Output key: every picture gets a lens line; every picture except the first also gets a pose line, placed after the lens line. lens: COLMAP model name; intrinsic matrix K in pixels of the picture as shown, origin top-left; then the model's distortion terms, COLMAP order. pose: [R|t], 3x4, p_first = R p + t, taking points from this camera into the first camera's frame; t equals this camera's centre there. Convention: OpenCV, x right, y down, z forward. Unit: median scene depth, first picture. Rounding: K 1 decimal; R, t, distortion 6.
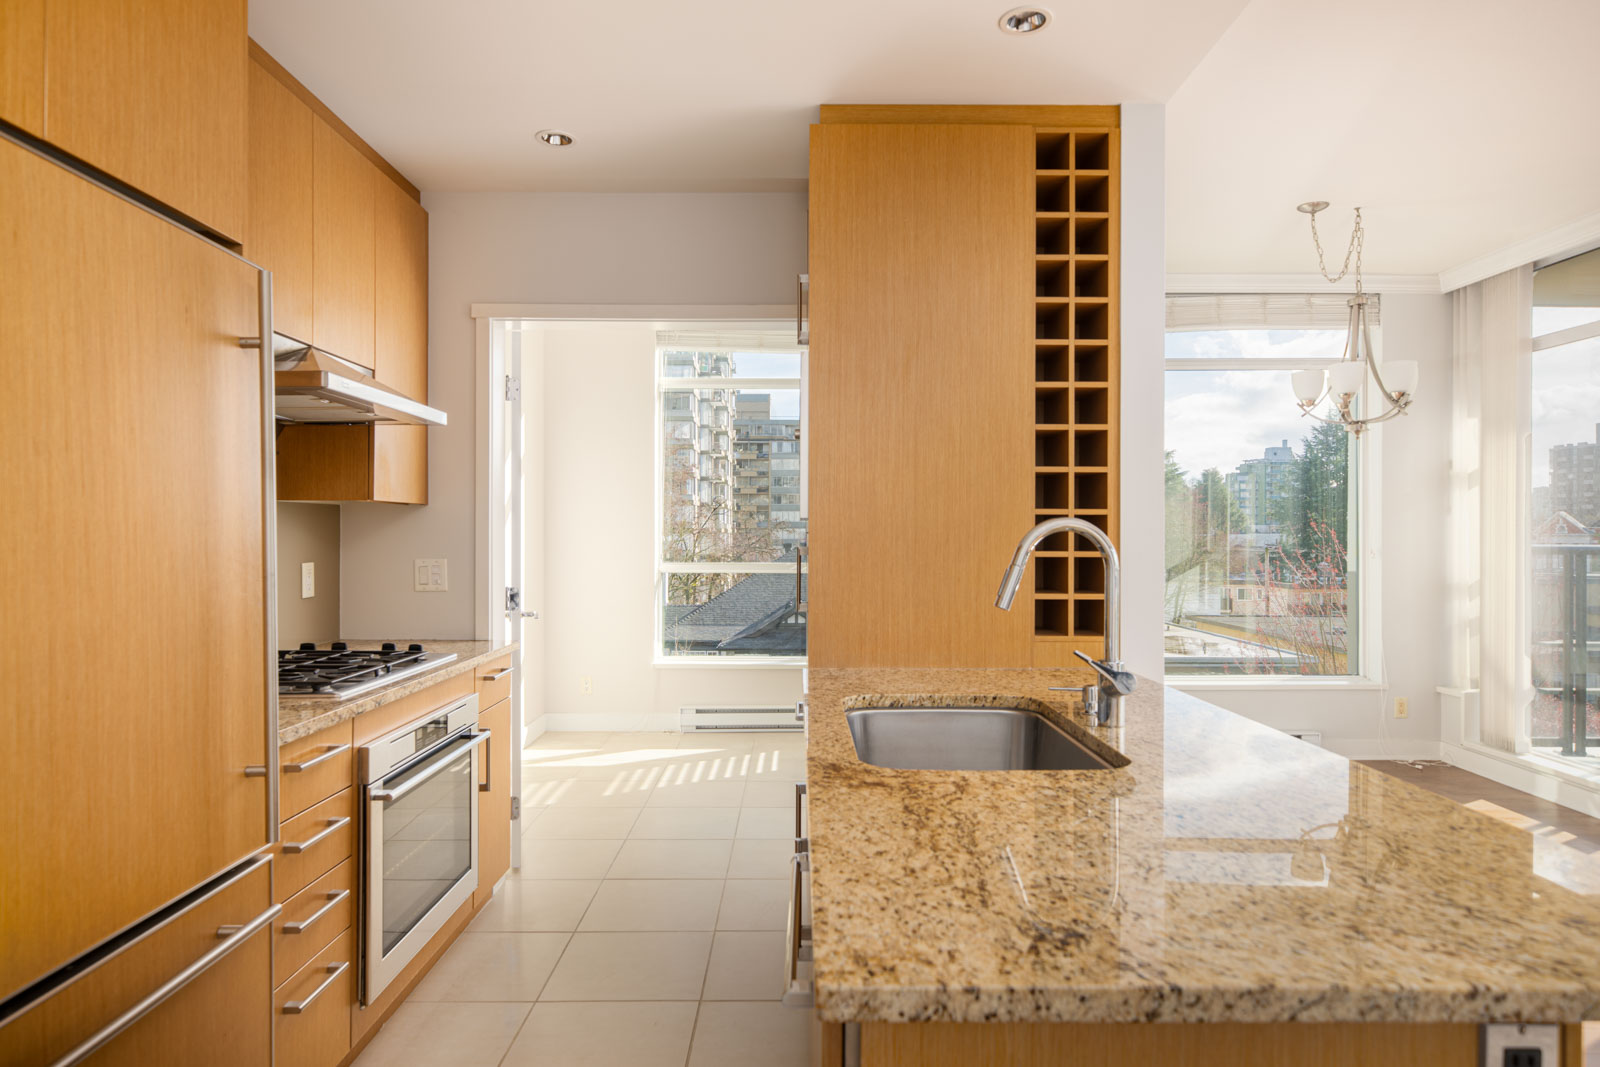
lens RADIAL K [[957.4, 0, 811.9], [0, 957.4, 535.7], [0, 0, 1]] dist [0.002600, 0.004618]
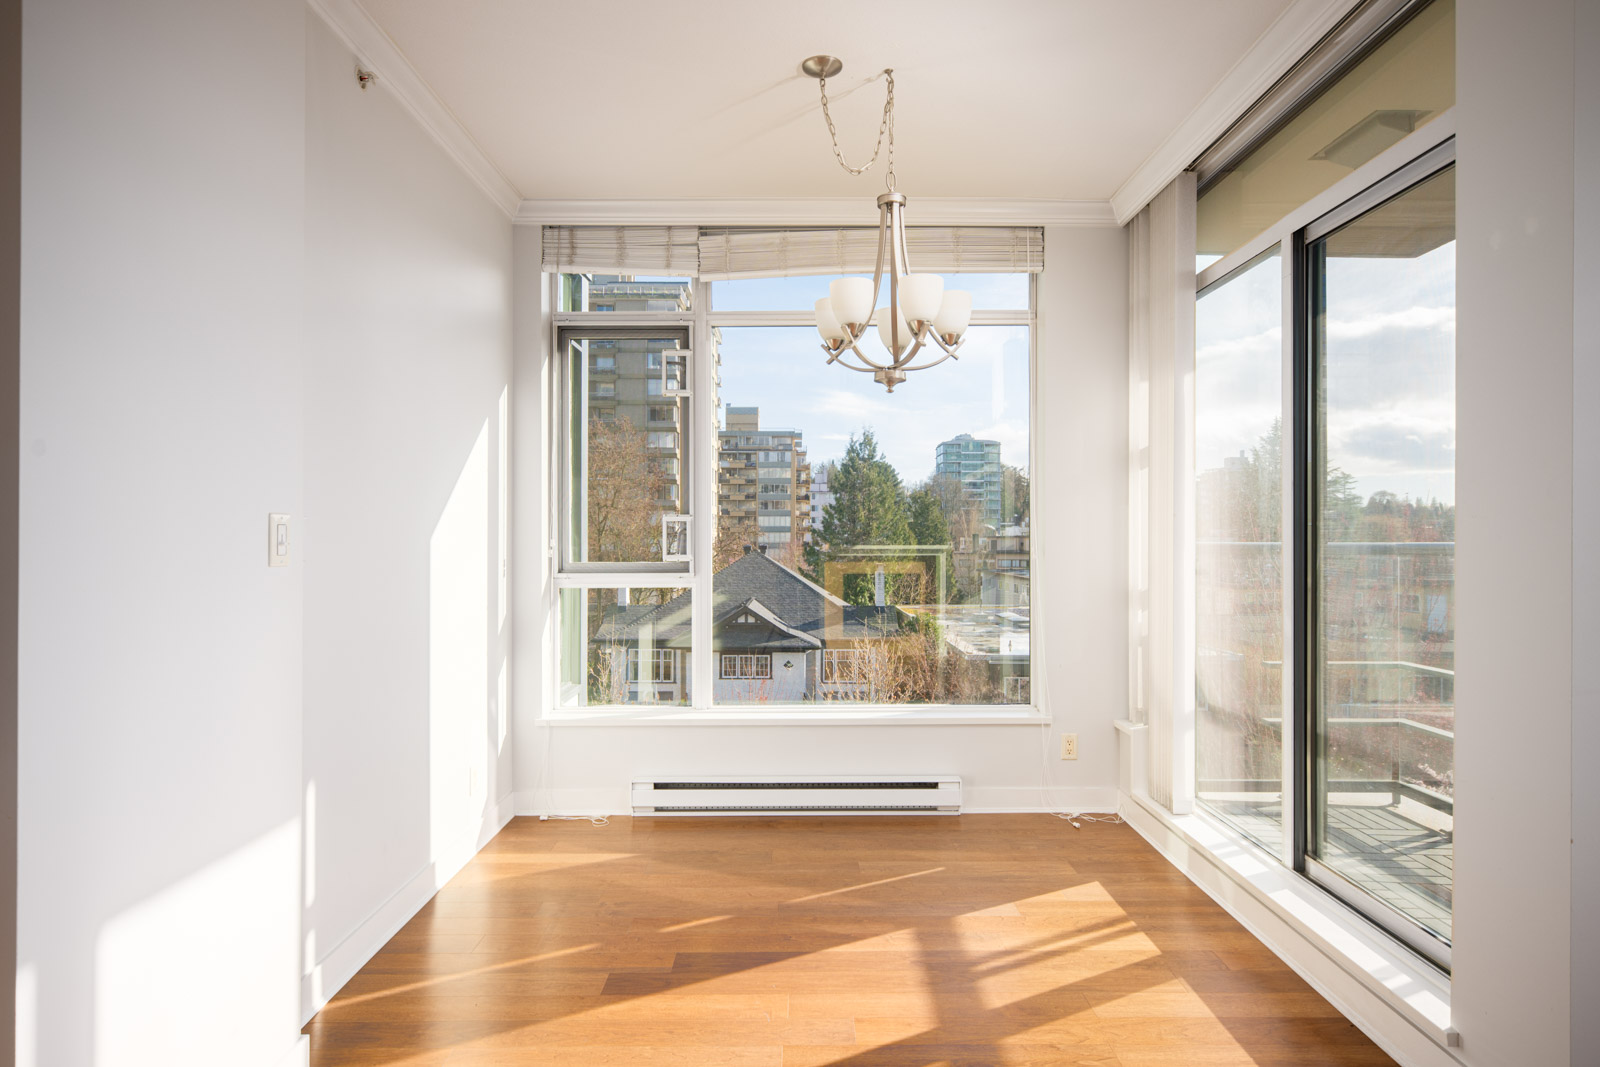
lens RADIAL K [[887.3, 0, 809.4], [0, 887.3, 533.2], [0, 0, 1]] dist [0.008756, -0.007908]
pose [[0.999998, -0.001711, -0.000927, 0.445917], [0.001705, 0.999972, -0.007225, 0.007991], [0.000940, 0.007223, 0.999973, 0.295423]]
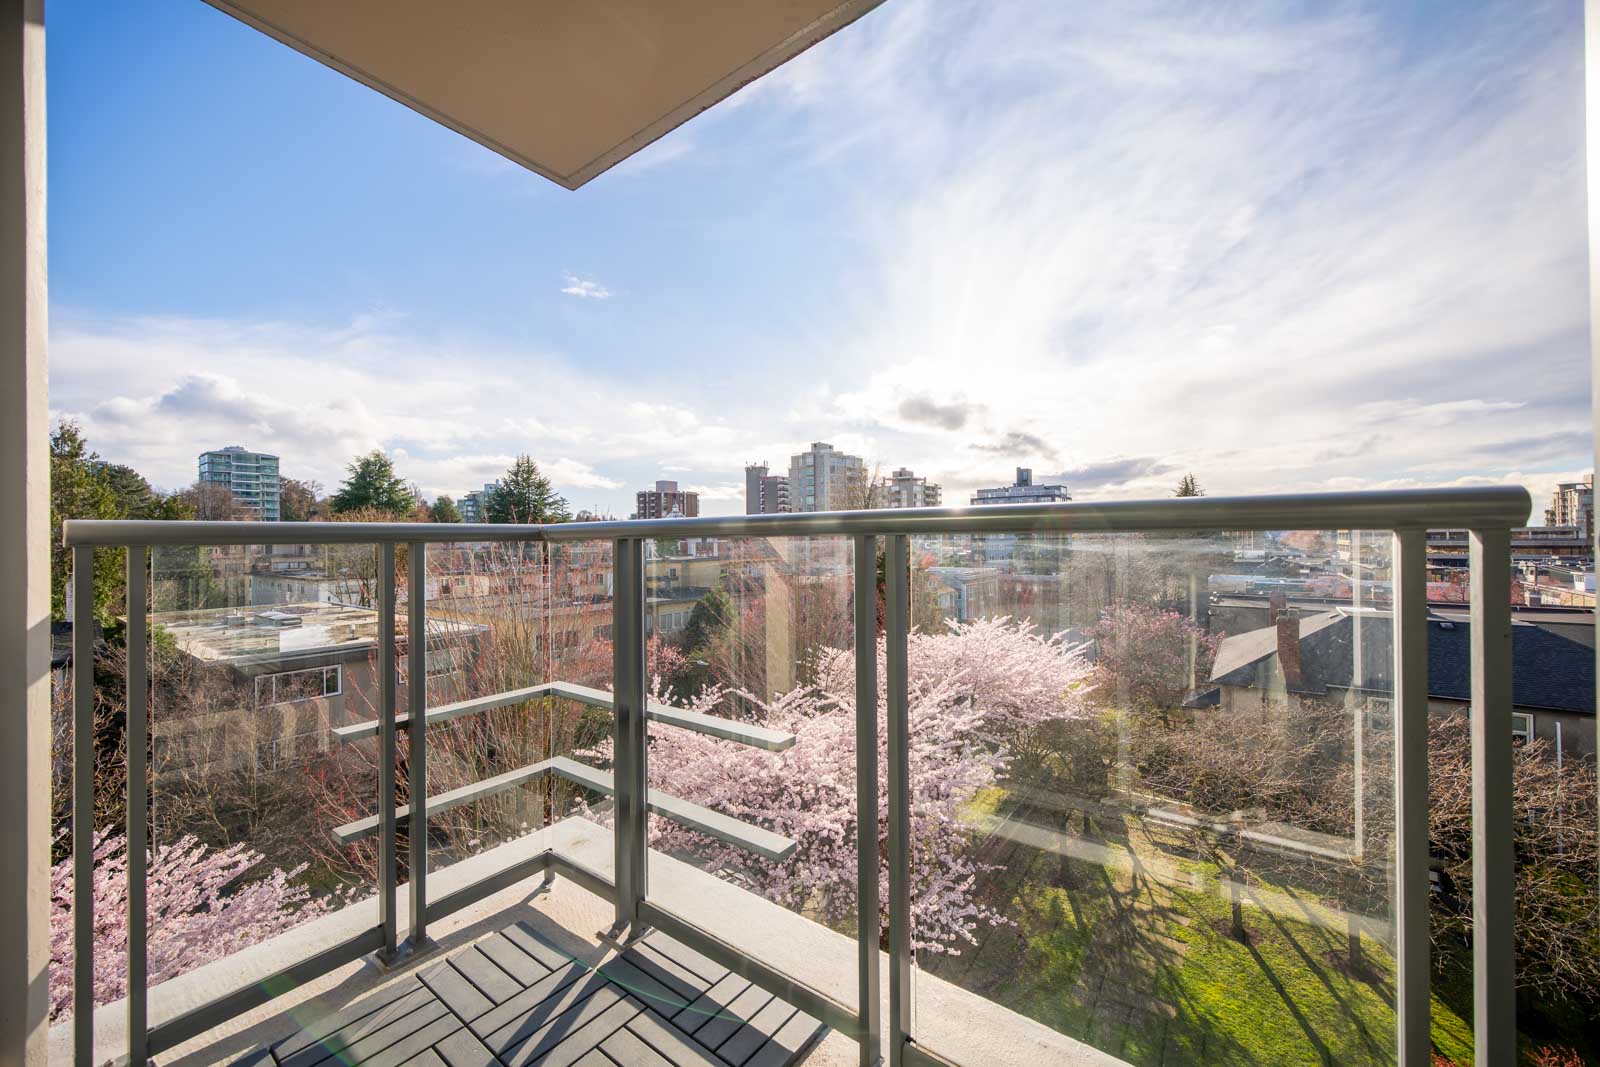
lens RADIAL K [[604.2, 0, 802.5], [0, 604.2, 534.4], [0, 0, 1]] dist [-0.003401, -0.000690]
pose [[0.605946, -0.005060, 0.795490, 0.779500], [0.013853, 0.999895, -0.004192, 0.015811], [-0.795385, 0.013560, 0.605953, 0.748812]]
